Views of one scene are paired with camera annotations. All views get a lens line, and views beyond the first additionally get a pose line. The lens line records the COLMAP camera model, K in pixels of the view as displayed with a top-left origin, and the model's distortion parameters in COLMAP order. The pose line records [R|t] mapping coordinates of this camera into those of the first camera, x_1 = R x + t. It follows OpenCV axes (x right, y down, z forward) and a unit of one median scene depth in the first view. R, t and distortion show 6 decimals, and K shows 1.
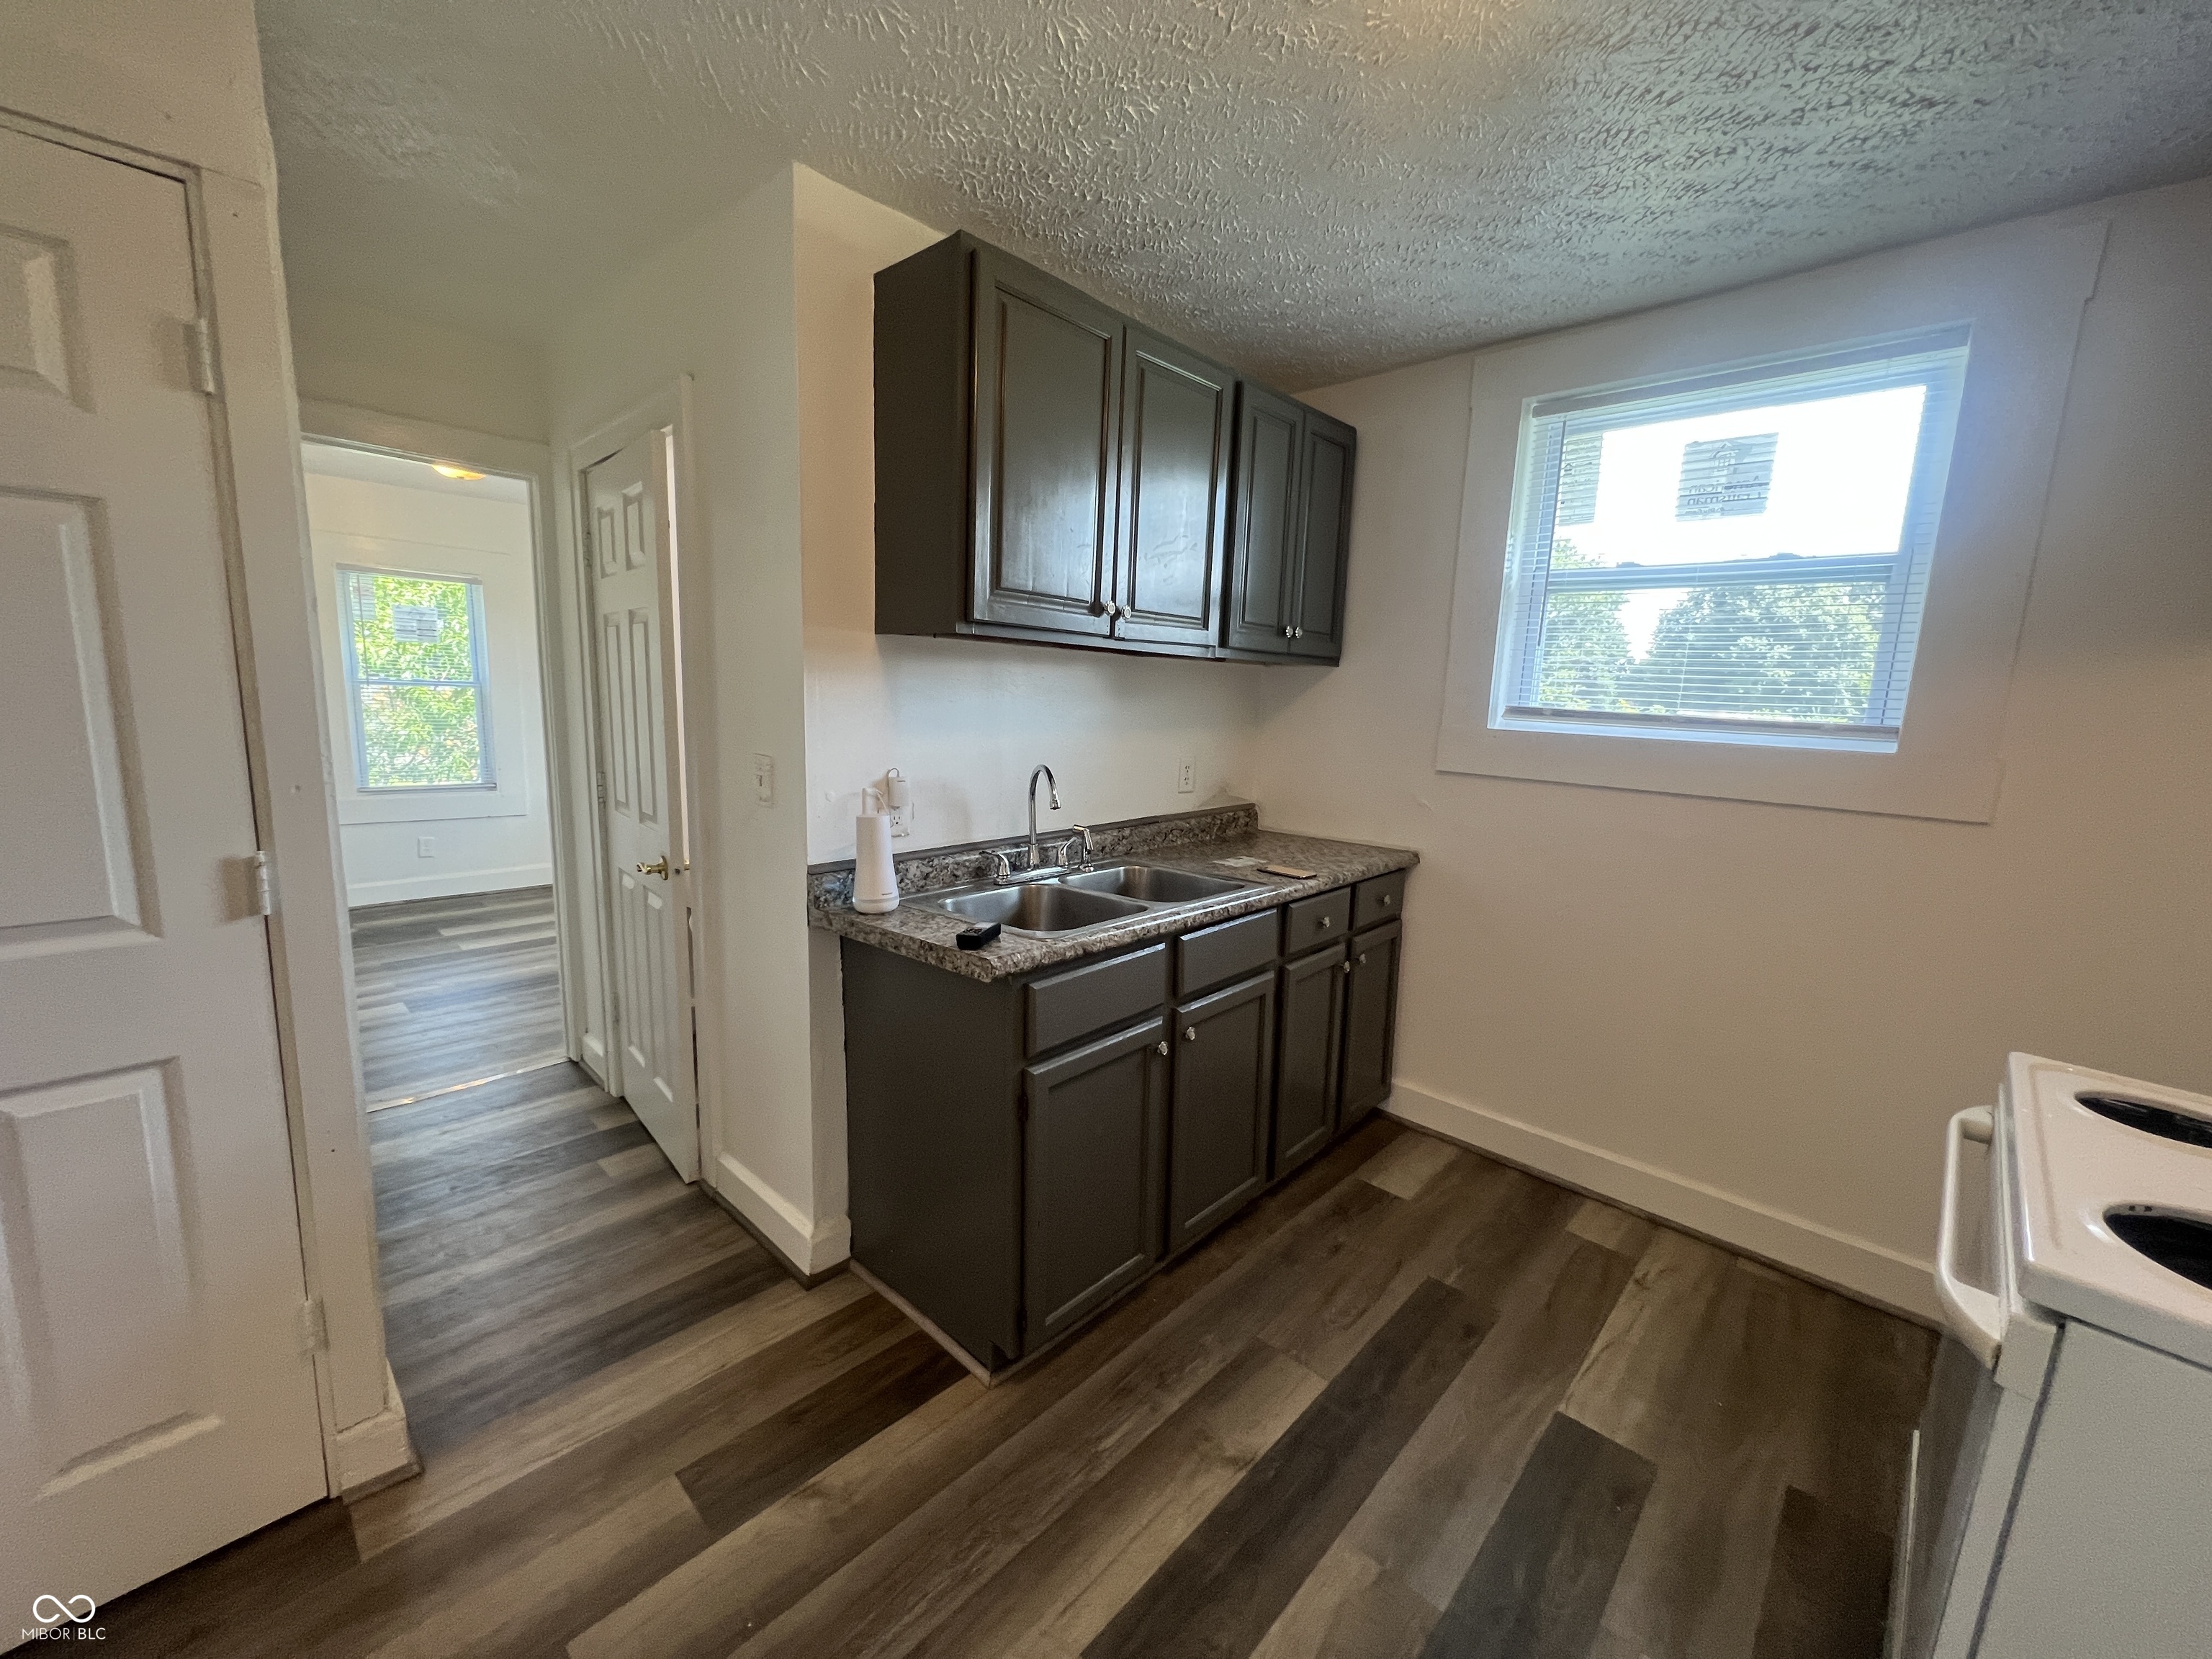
lens RADIAL K [[876.4, 0, 1106.0], [0, 876.4, 829.5], [0, 0, 1]] dist [-0.008050, 0.000352]
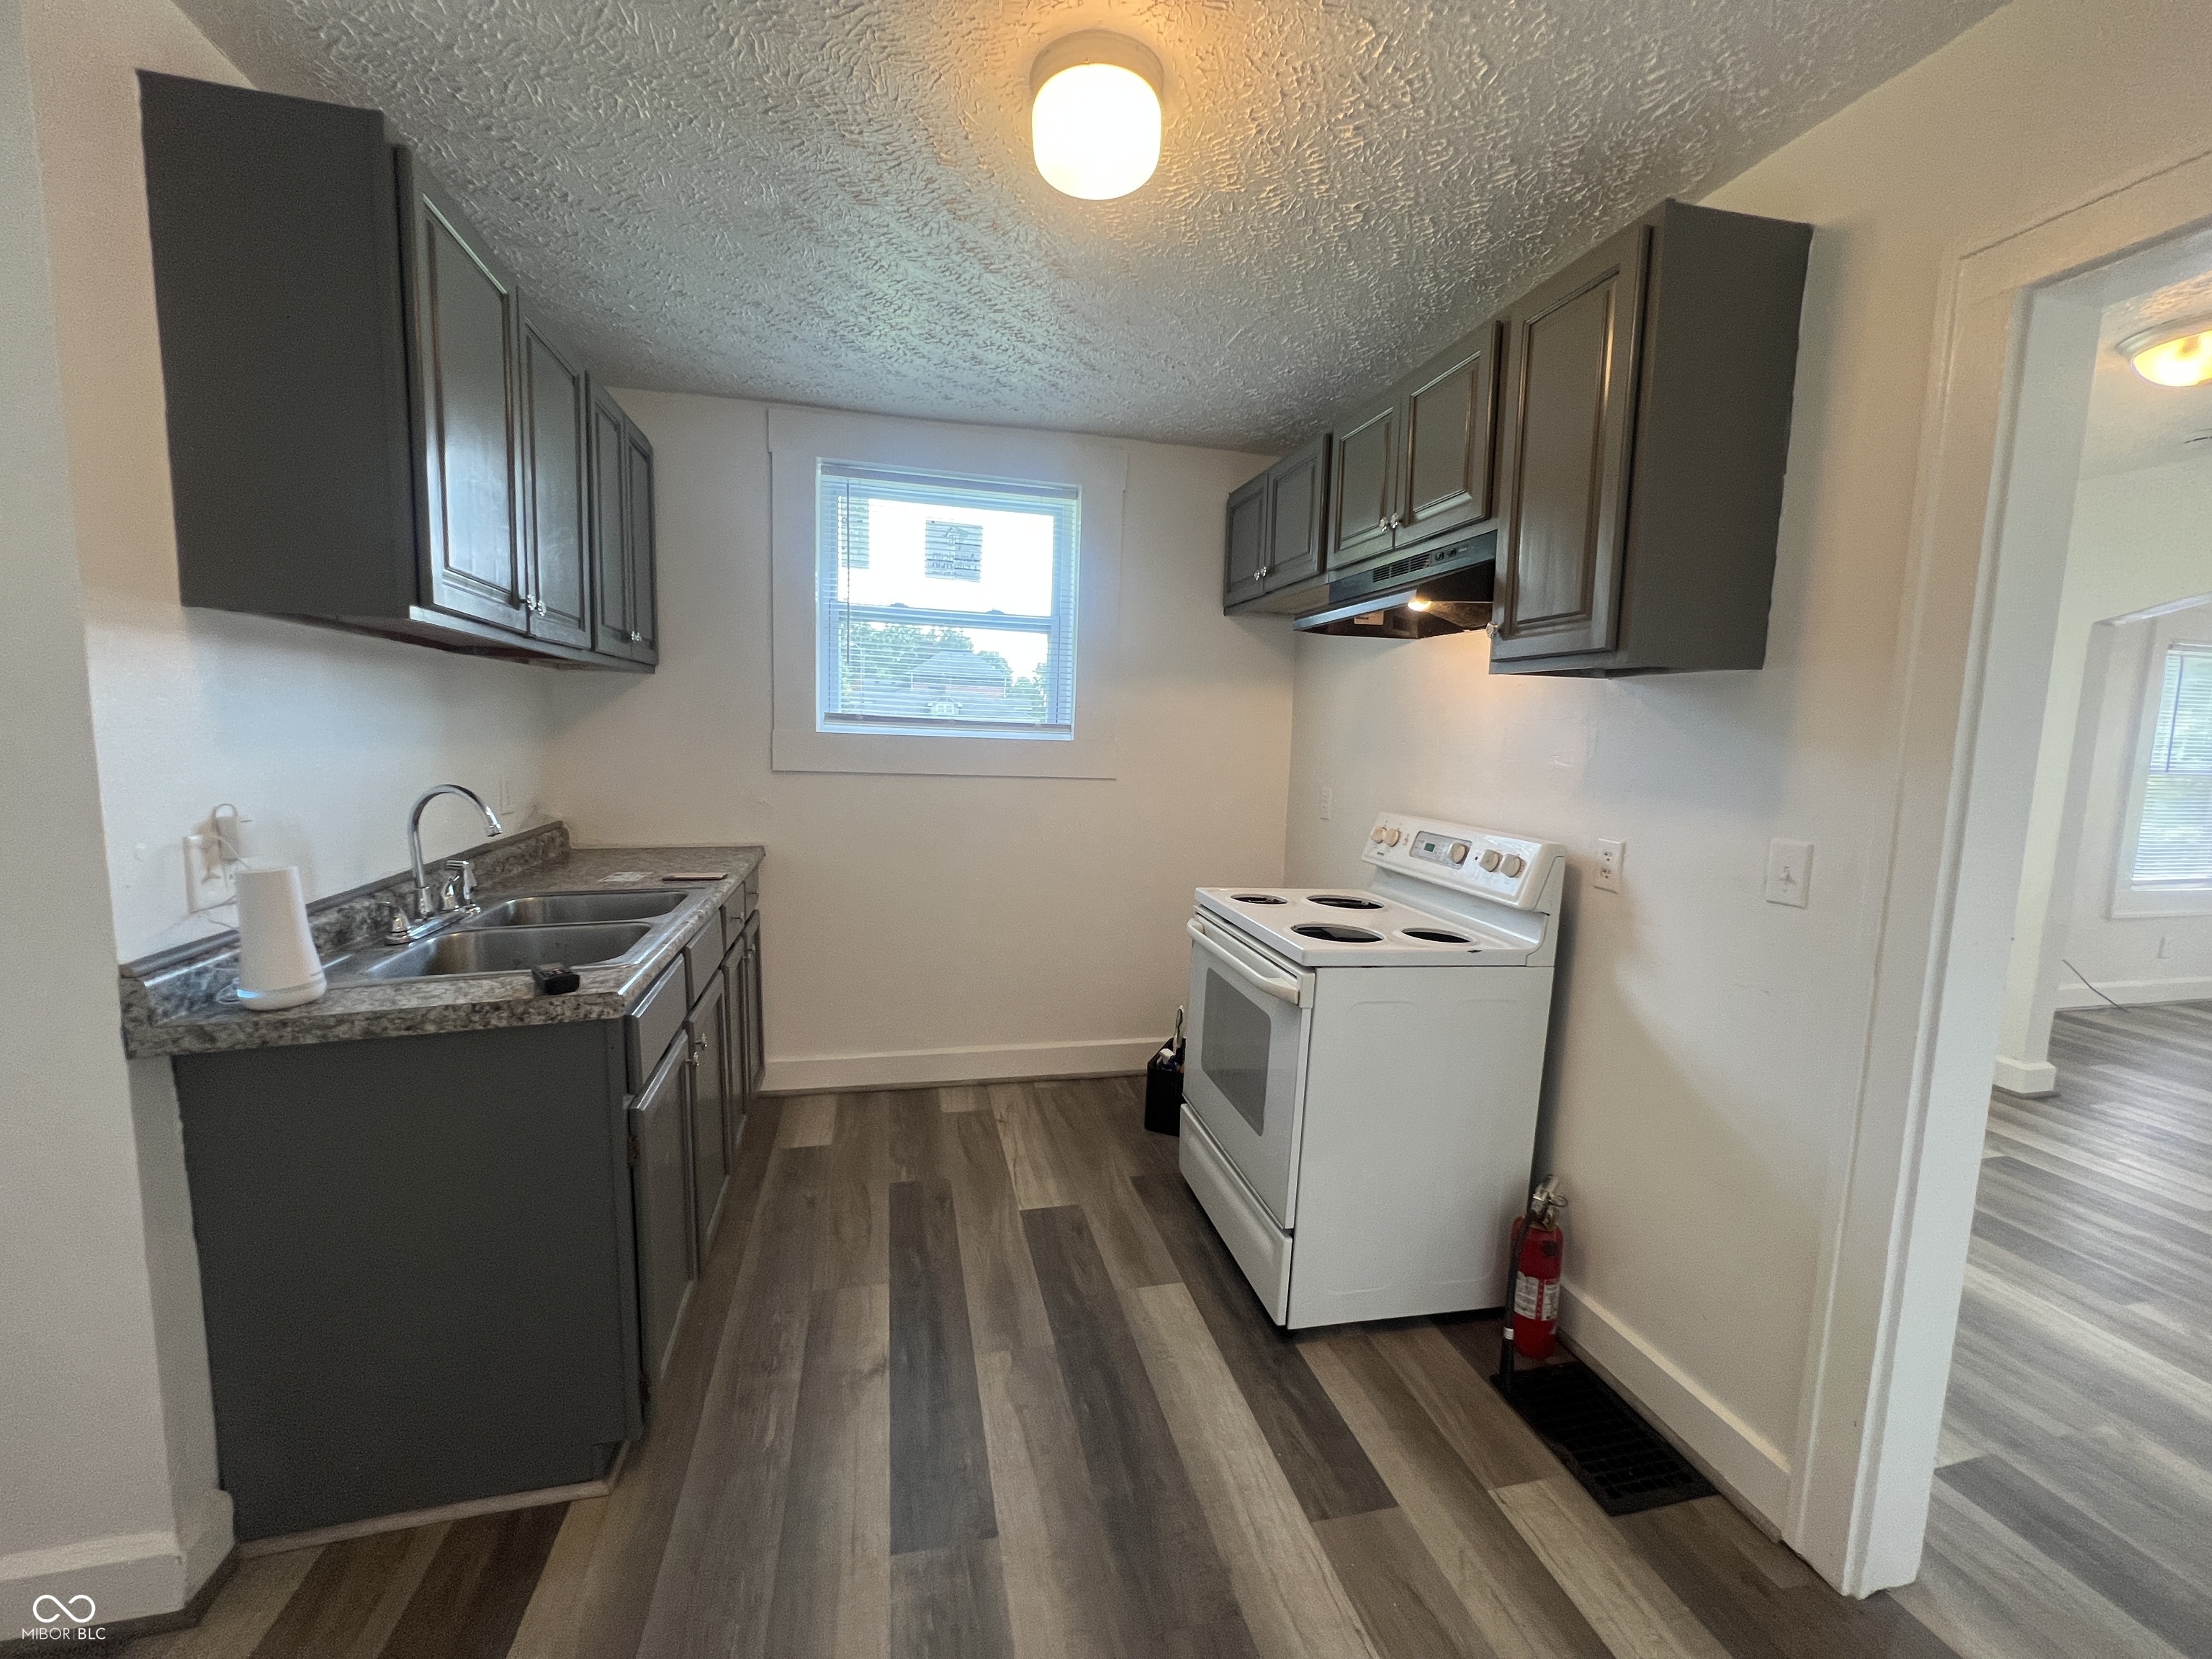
lens RADIAL K [[879.2, 0, 1106.0], [0, 879.2, 829.5], [0, 0, 1]] dist [-0.001677, -0.000652]
pose [[0.536510, -0.111441, 0.836503, -0.448363], [0.120670, 0.991187, 0.054654, -0.004438], [-0.835222, 0.071619, 0.545229, 0.053351]]
